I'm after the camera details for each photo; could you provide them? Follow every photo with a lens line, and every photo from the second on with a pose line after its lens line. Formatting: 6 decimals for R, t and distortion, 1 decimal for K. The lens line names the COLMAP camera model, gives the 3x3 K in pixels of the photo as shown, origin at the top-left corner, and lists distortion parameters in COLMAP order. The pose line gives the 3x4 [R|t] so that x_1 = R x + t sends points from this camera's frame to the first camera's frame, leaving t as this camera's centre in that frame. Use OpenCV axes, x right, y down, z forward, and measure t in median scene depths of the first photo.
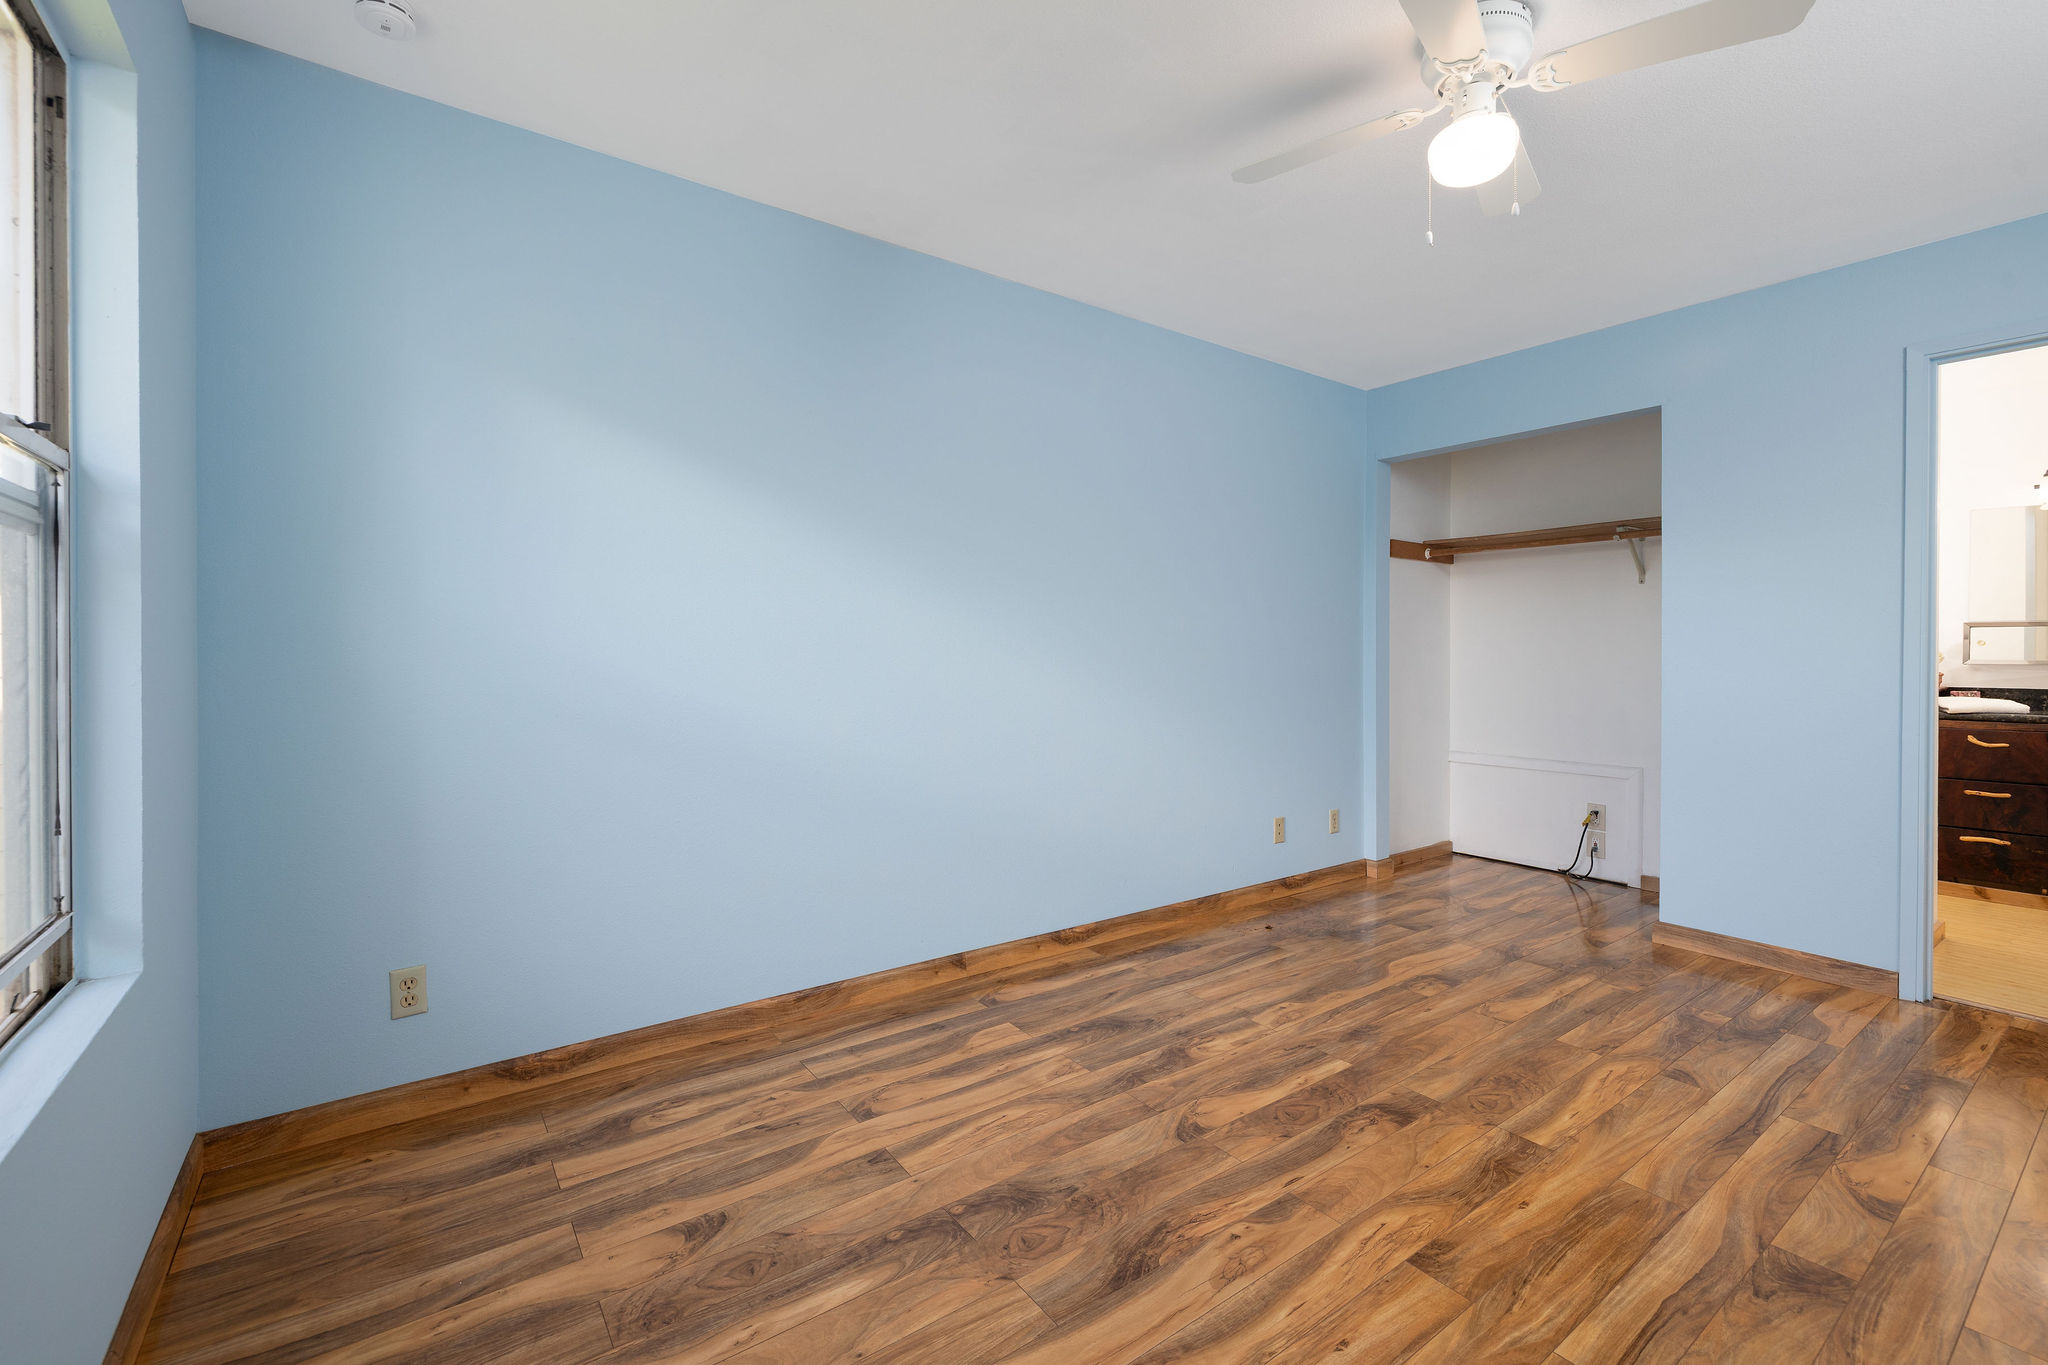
lens RADIAL K [[870.9, 0, 1025.9], [0, 870.9, 663.2], [0, 0, 1]] dist [-0.003218, 0.000606]
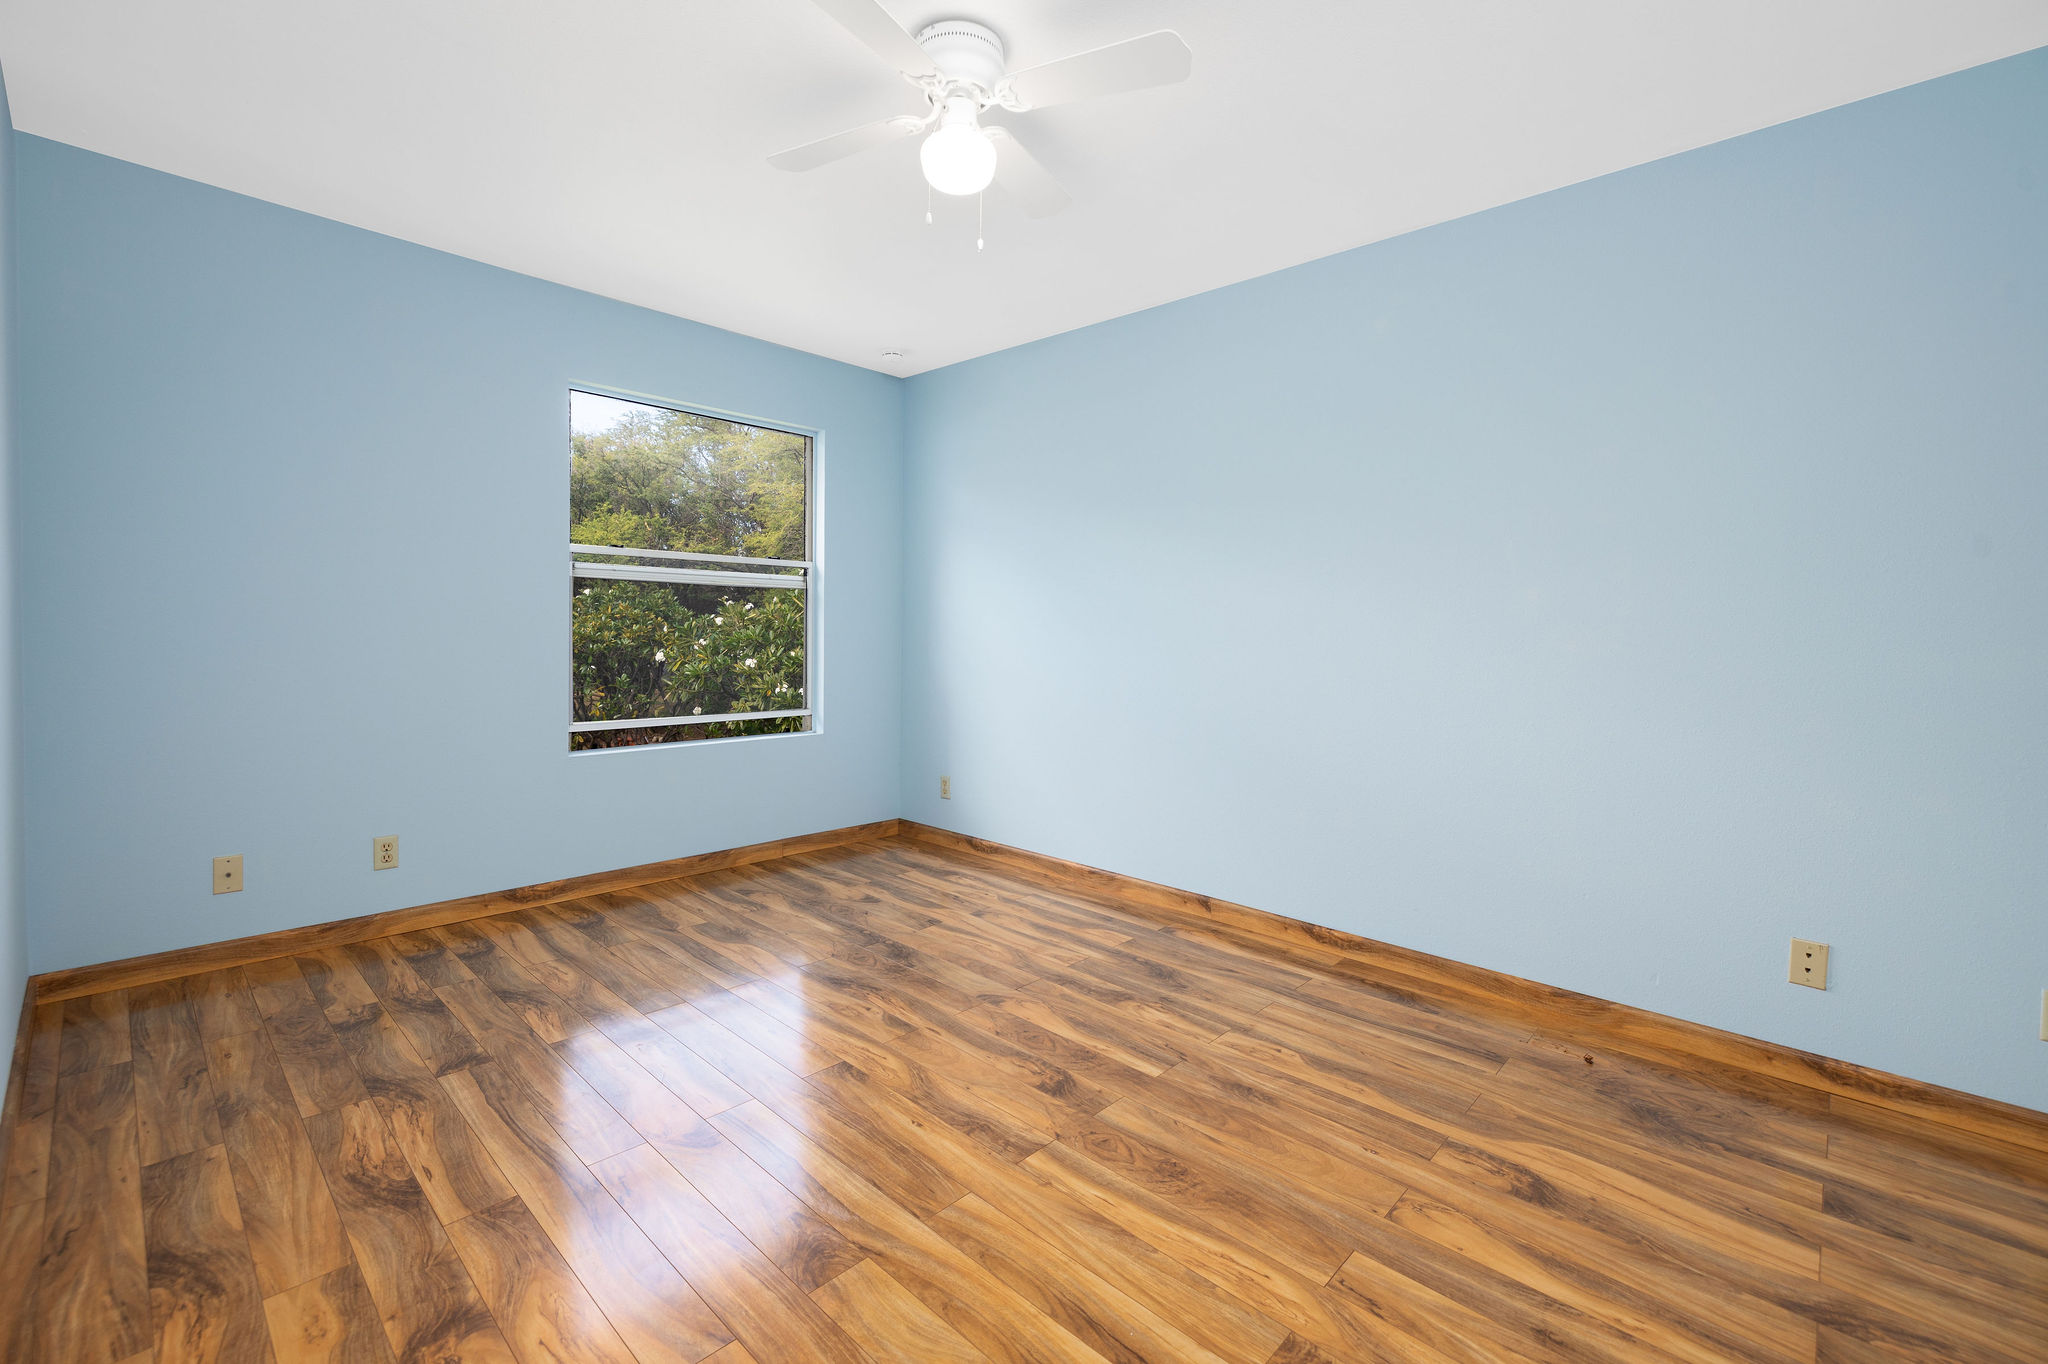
lens RADIAL K [[870.9, 0, 1026.8], [0, 870.9, 685.2], [0, 0, 1]] dist [-0.003218, 0.000606]
pose [[0.185187, 0.063502, -0.980649, 1.186883], [-0.028530, 0.997837, 0.059227, -0.007918], [0.982289, 0.017010, 0.186598, 0.656538]]
